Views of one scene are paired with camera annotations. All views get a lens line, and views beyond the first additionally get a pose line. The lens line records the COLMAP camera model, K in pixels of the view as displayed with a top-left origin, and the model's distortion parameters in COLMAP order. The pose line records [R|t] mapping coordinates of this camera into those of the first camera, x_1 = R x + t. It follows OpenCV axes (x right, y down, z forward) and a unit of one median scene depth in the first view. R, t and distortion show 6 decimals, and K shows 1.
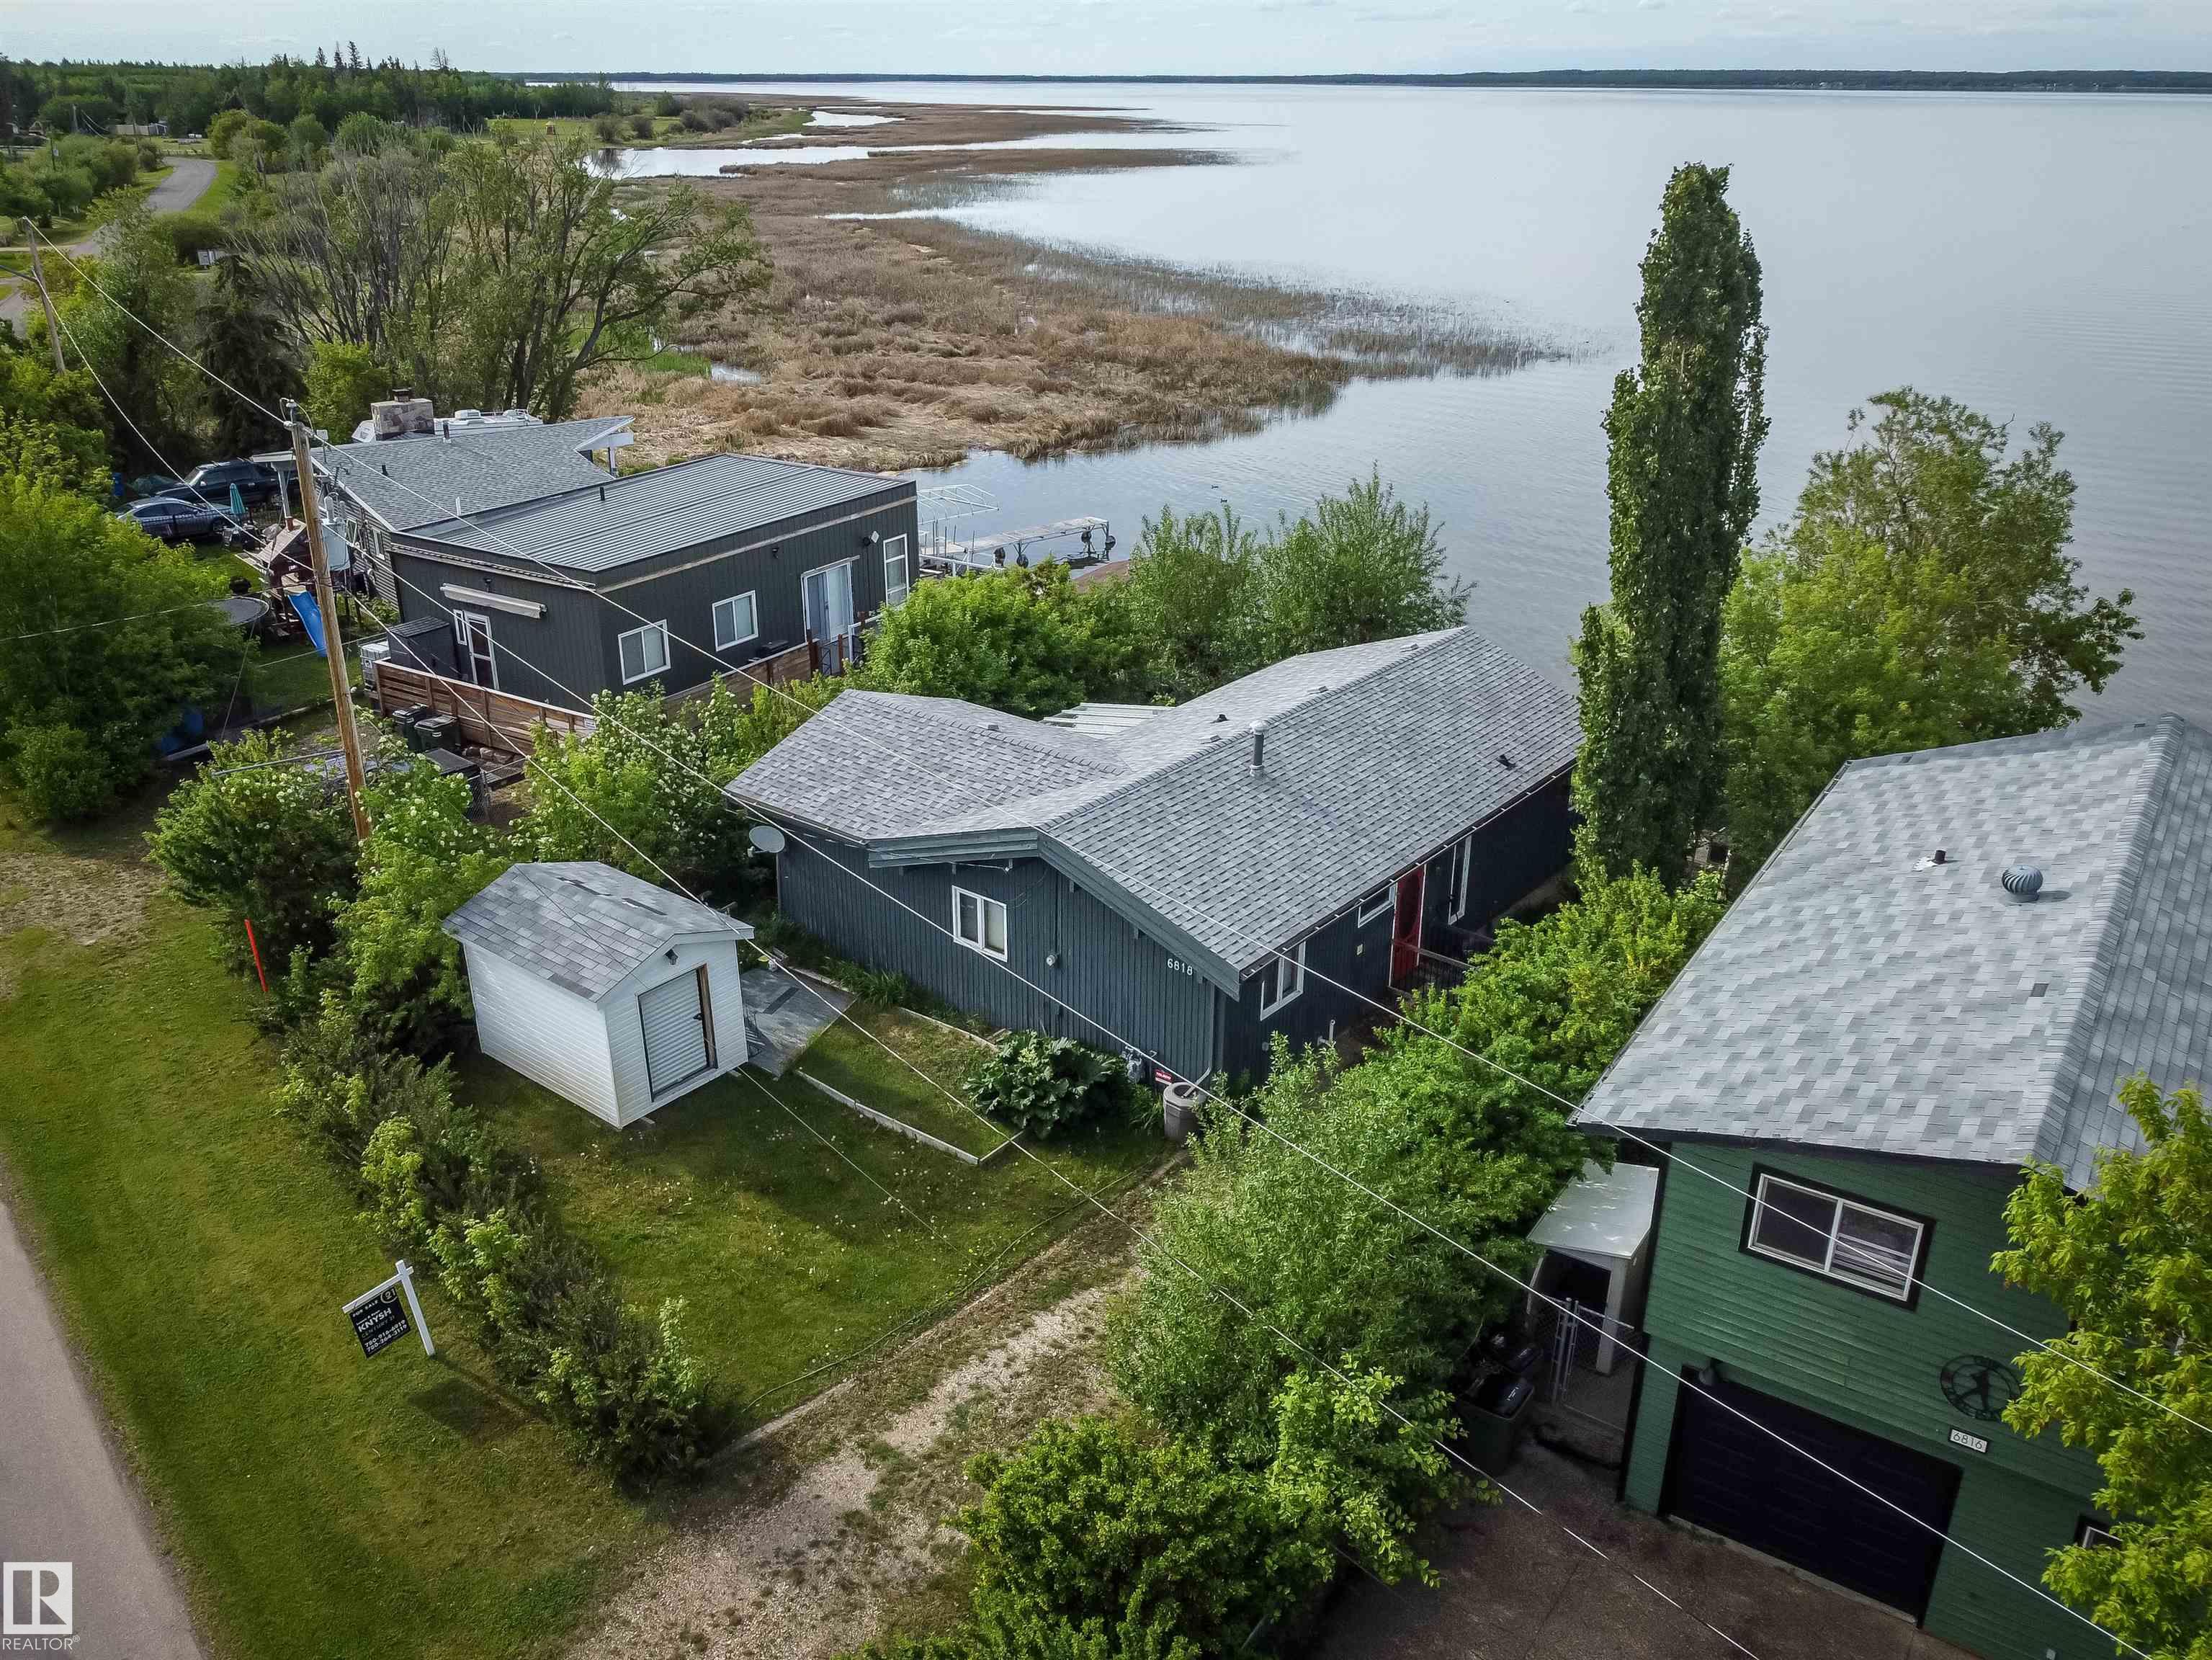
lens RADIAL K [[1750.9, 0, 1100.0], [0, 1750.9, 828.7], [0, 0, 1]] dist [0.003430, -0.006853]
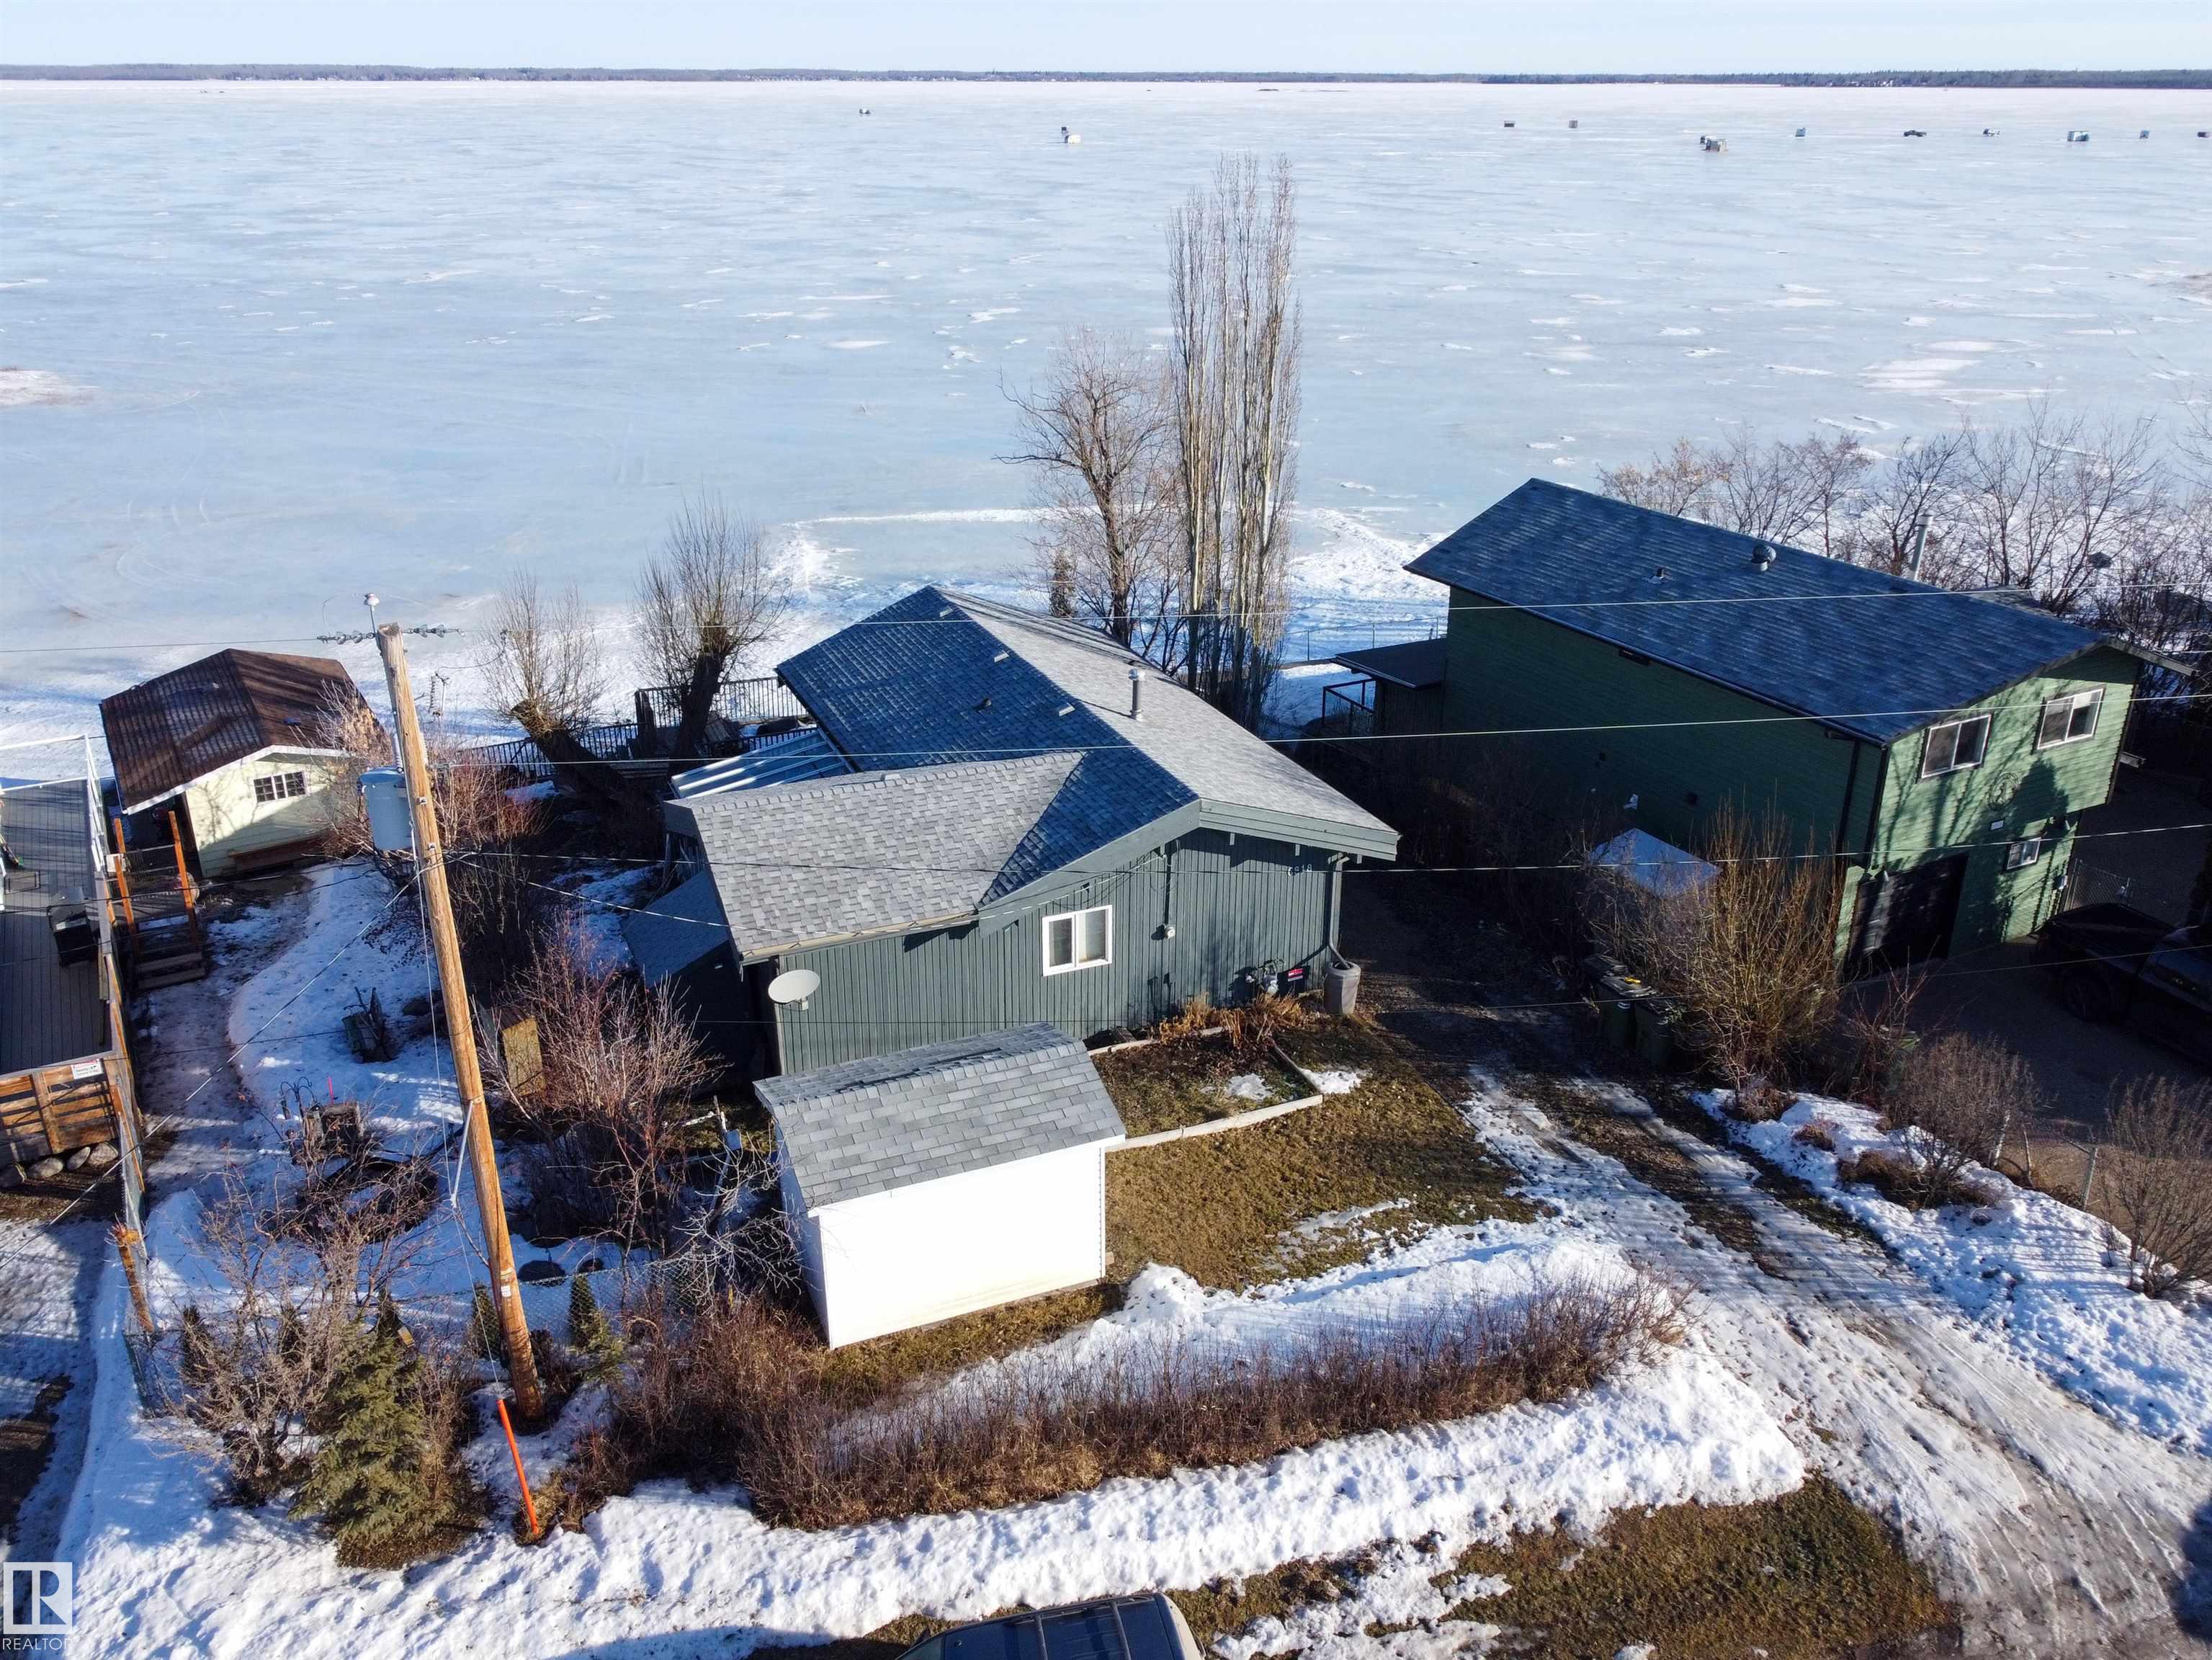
lens RADIAL K [[1750.9, 0, 1100.0], [0, 1750.9, 828.7], [0, 0, 1]] dist [0.003430, -0.006853]
pose [[0.479012, -0.350031, 0.805001, -0.816053], [0.346242, 0.918046, 0.193155, -0.185084], [-0.806638, 0.186201, 0.560950, 0.423580]]
